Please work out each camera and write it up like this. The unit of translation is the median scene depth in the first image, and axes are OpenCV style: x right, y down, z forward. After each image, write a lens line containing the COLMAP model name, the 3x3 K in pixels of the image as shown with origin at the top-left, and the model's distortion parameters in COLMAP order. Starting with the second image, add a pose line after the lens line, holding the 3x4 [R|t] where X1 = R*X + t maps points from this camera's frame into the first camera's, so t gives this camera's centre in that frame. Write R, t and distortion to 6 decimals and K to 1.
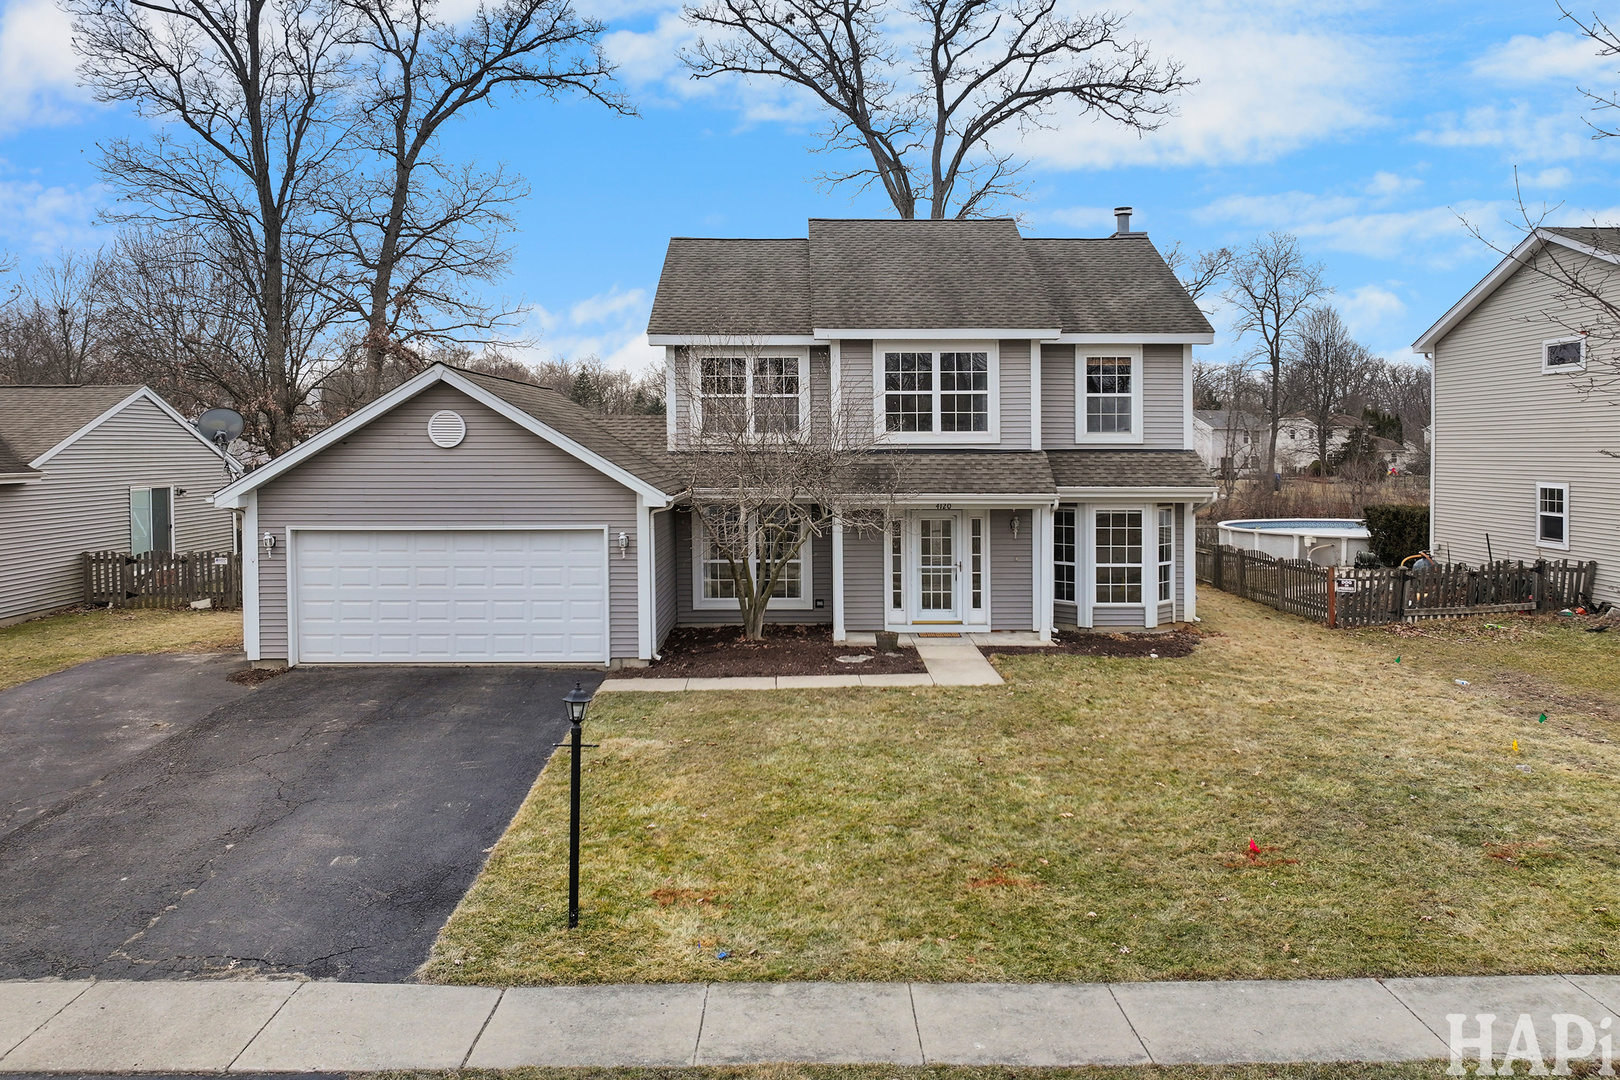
lens RADIAL K [[1130.1, 0, 861.2], [0, 1130.1, 453.9], [0, 0, 1]] dist [-0.000328, 0.003542]
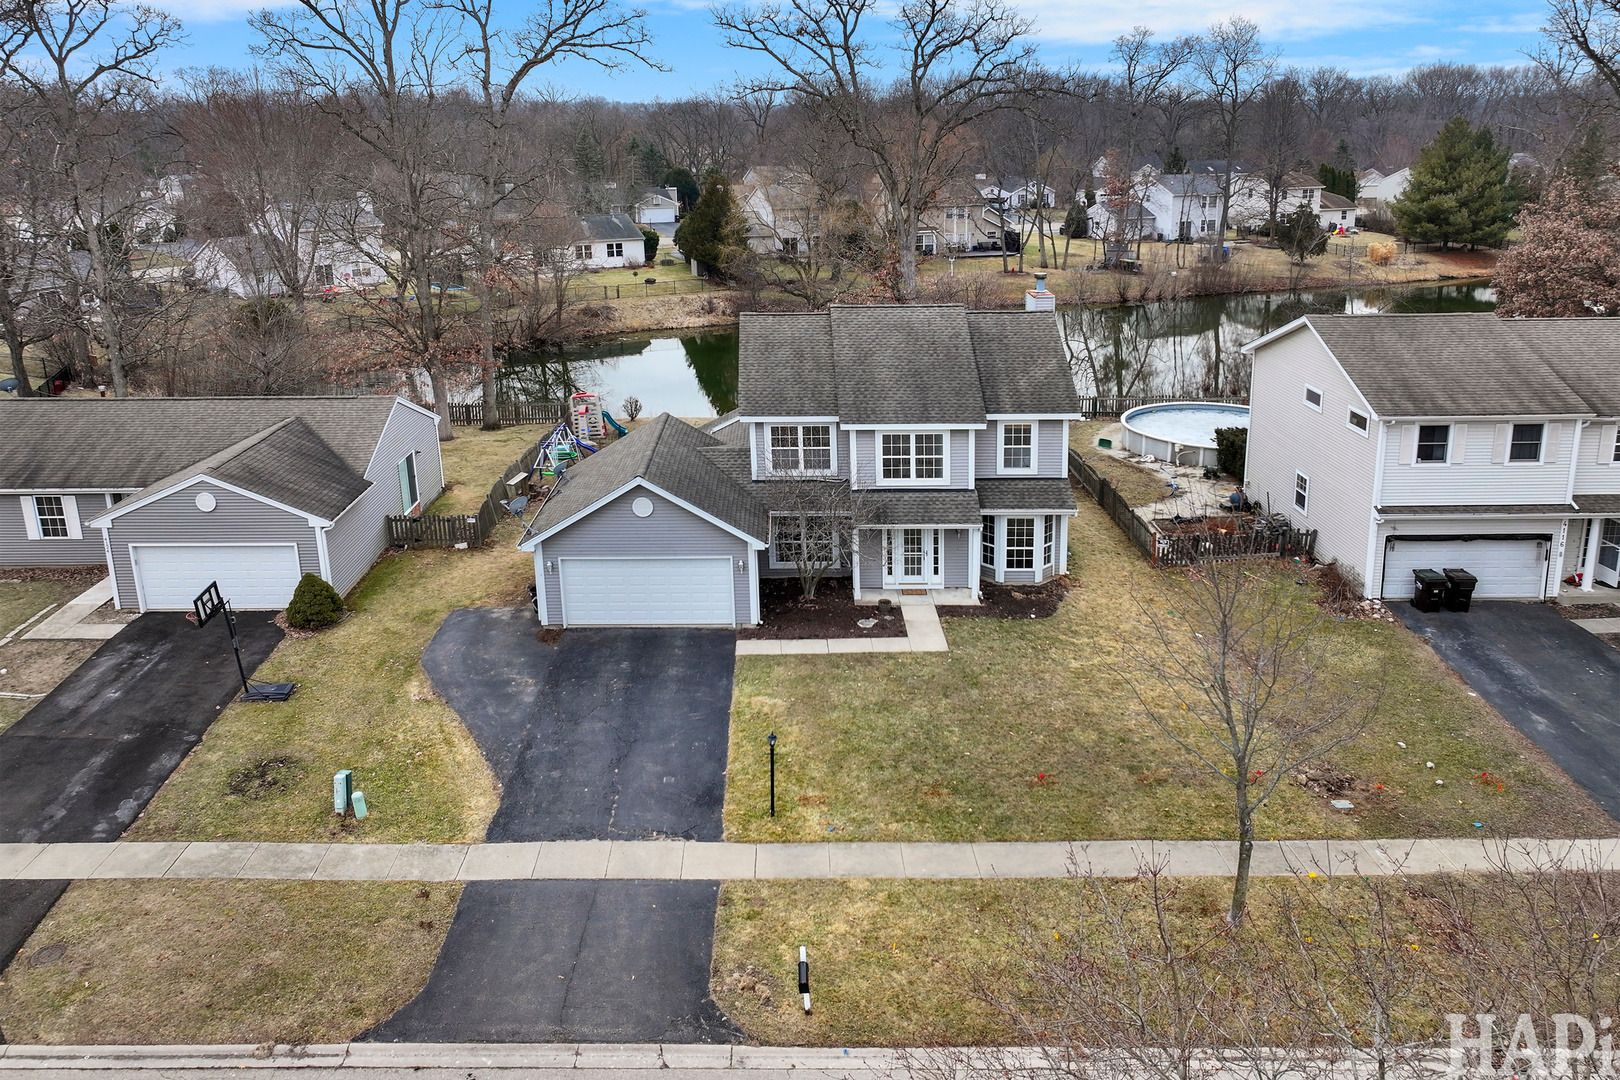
lens RADIAL K [[1122.1, 0, 808.2], [0, 1122.1, 377.3], [0, 0, 1]] dist [0.001773, 0.002407]
pose [[0.999434, -0.010794, -0.031858, -0.036637], [0.017171, 0.978133, 0.207269, -0.539972], [0.028924, -0.207699, 0.977765, -0.646937]]
